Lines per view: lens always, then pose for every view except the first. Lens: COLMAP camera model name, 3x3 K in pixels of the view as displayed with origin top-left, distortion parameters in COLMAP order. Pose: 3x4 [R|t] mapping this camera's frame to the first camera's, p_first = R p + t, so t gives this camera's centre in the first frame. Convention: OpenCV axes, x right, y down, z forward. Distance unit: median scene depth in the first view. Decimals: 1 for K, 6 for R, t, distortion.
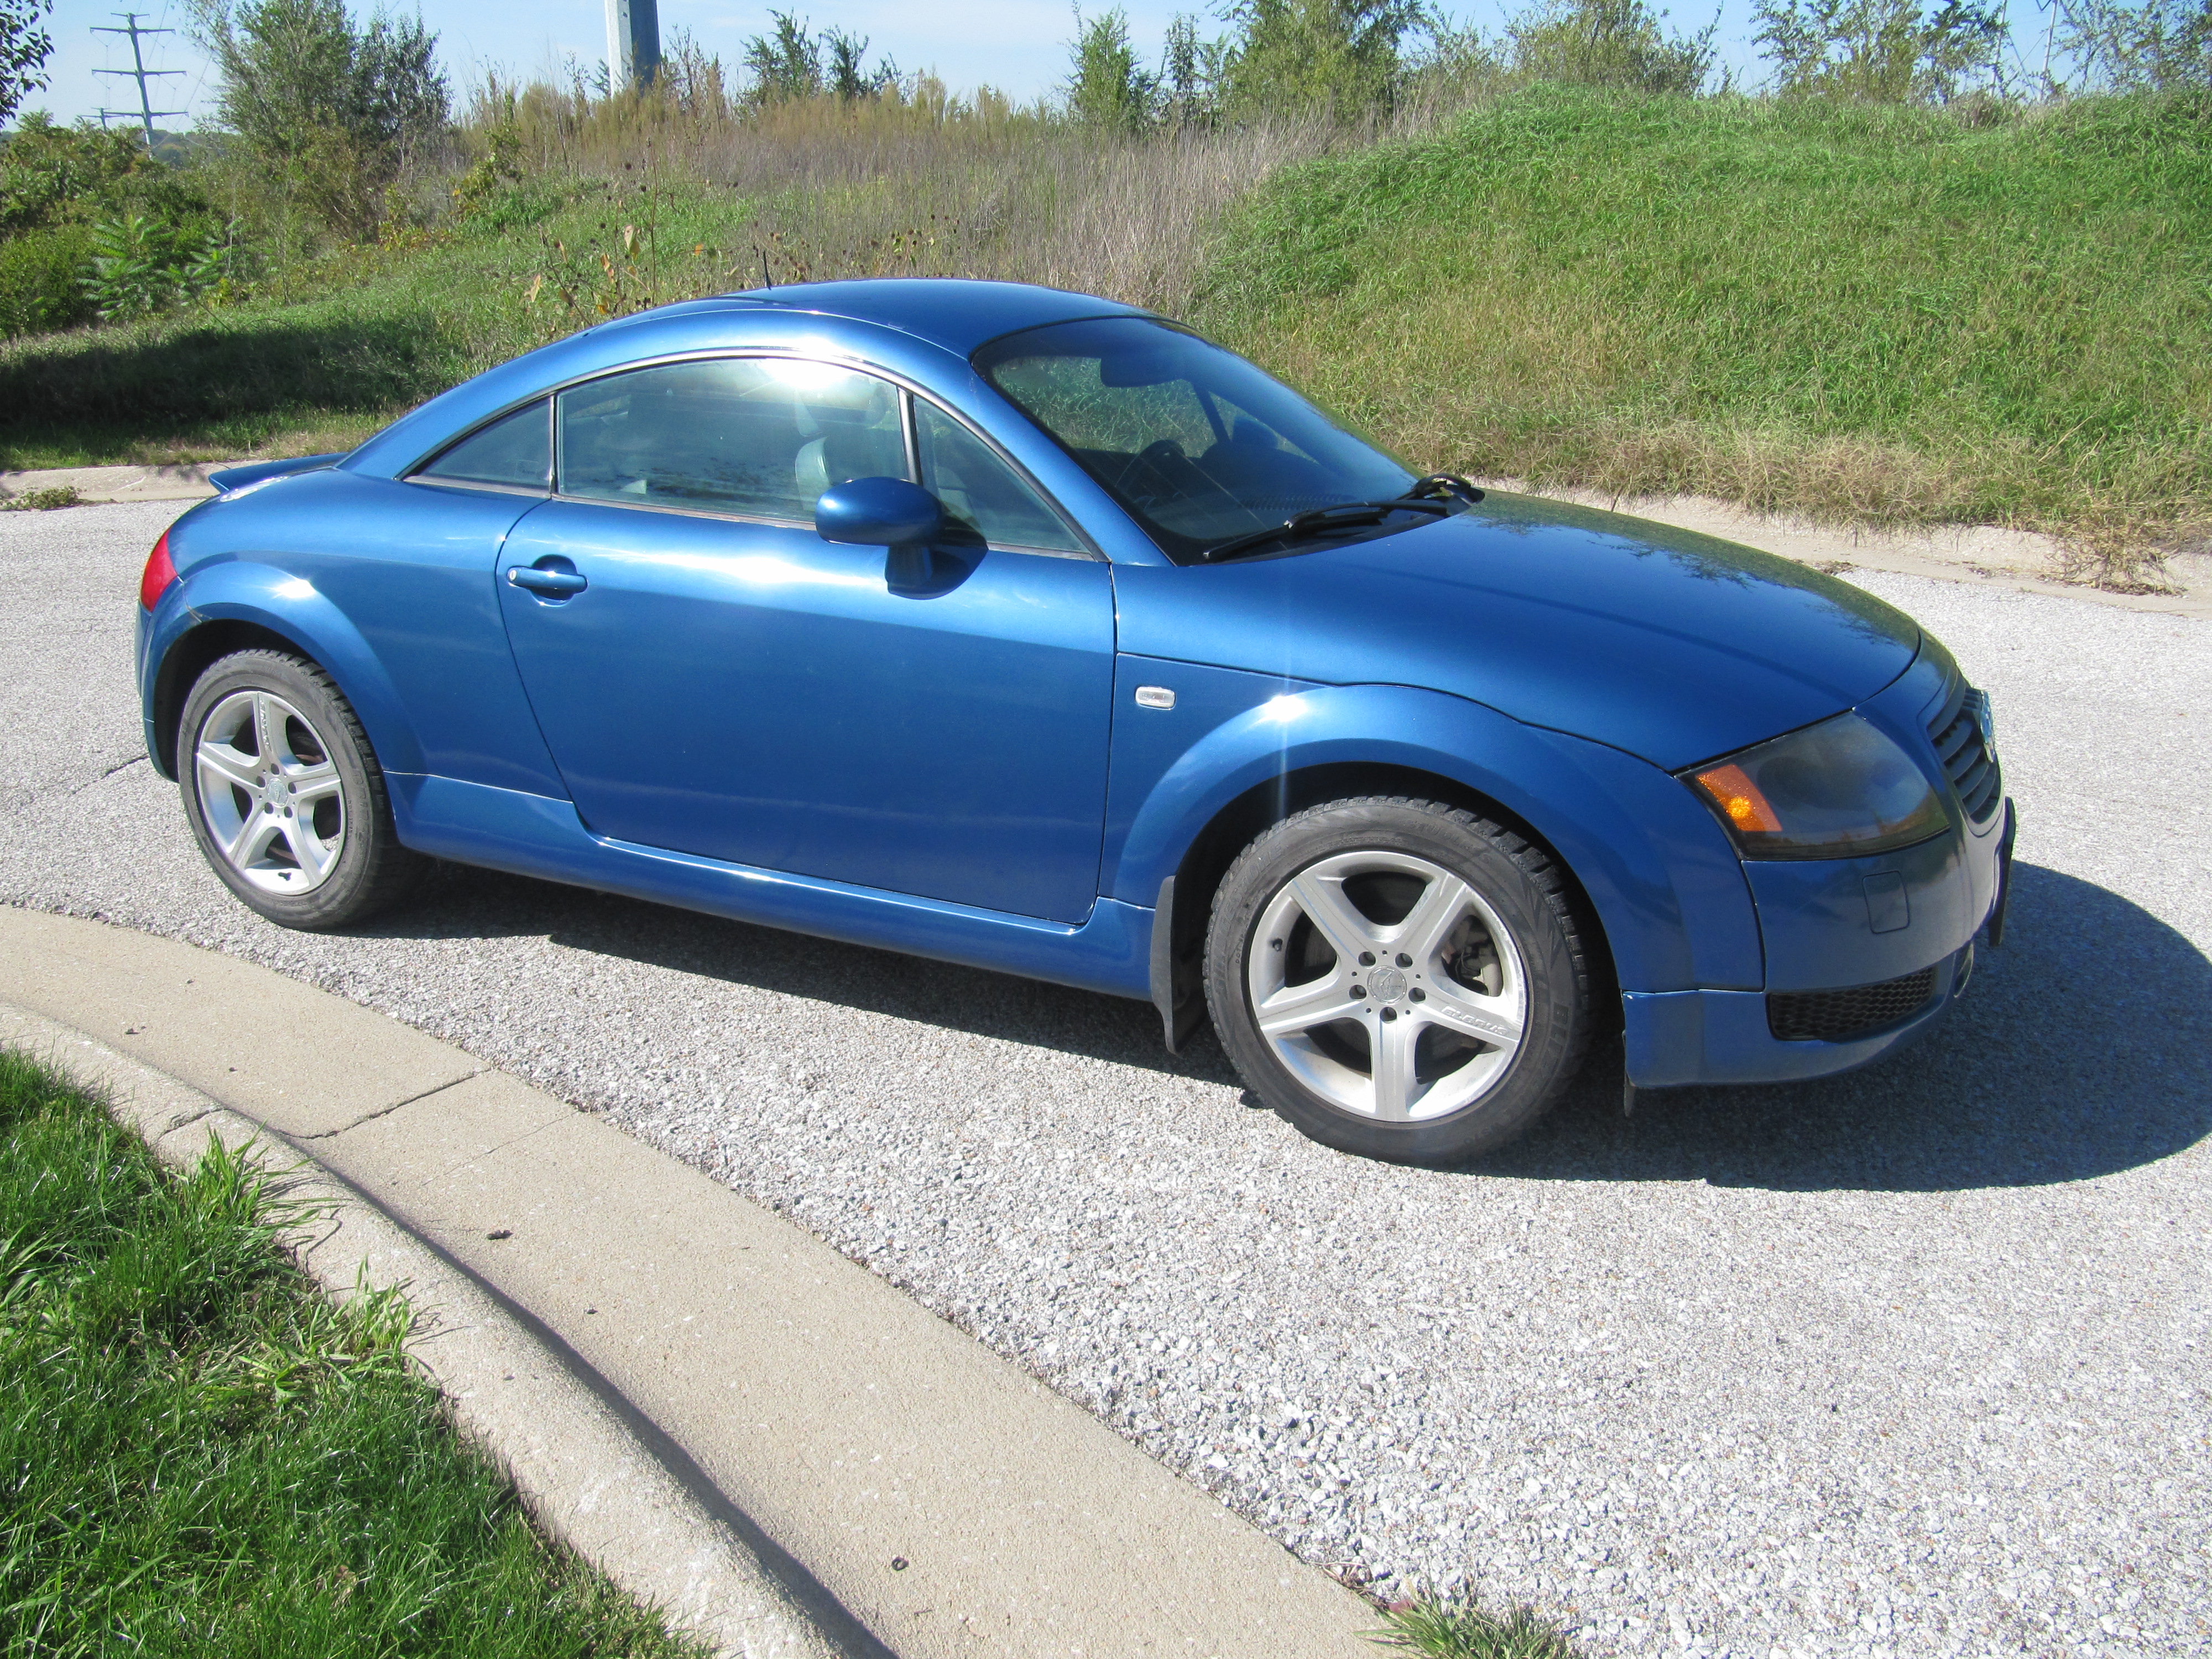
lens RADIAL K [[1828.2, 0, 1106.0], [0, 1828.2, 829.5], [0, 0, 1]] dist [-0.053797, 0.020565]
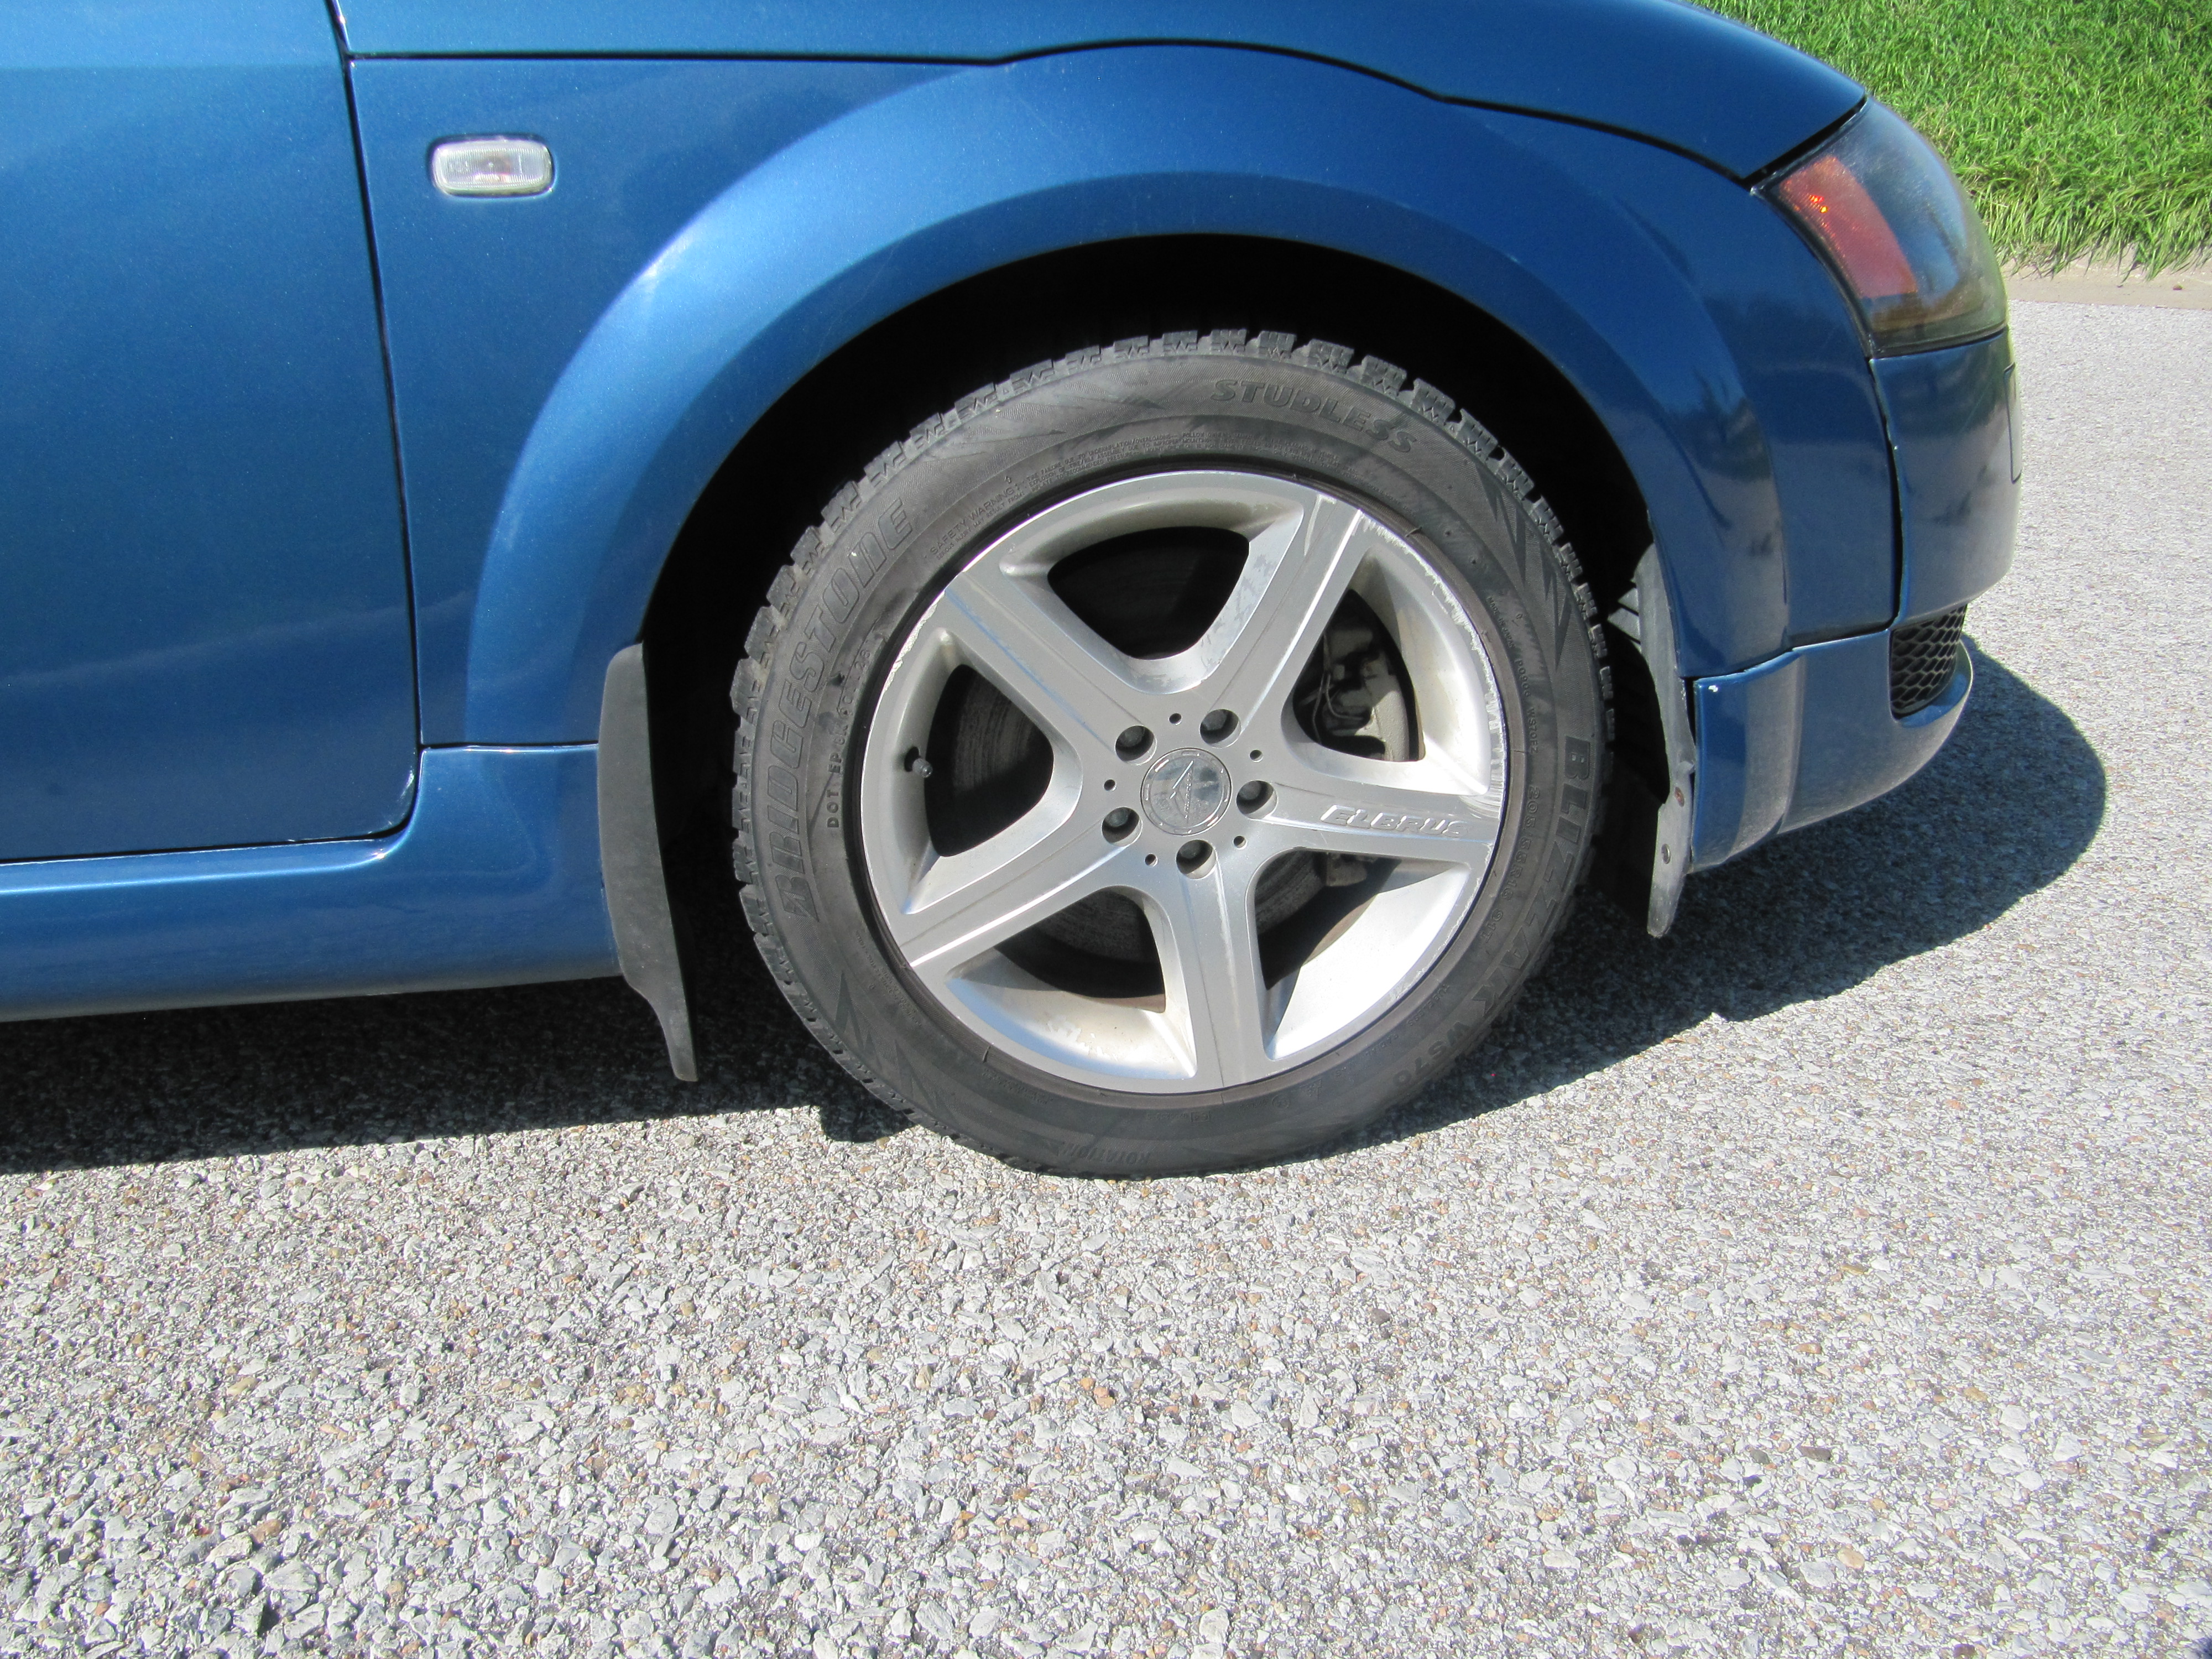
lens RADIAL K [[1818.4, 0, 1112.0], [0, 1818.4, 842.5], [0, 0, 1]] dist [-0.052304, 0.012442]
pose [[0.841450, -0.236790, 0.485688, -0.074833], [0.197546, 0.971451, 0.131371, 0.035997], [-0.502929, -0.014597, 0.864204, 0.626644]]
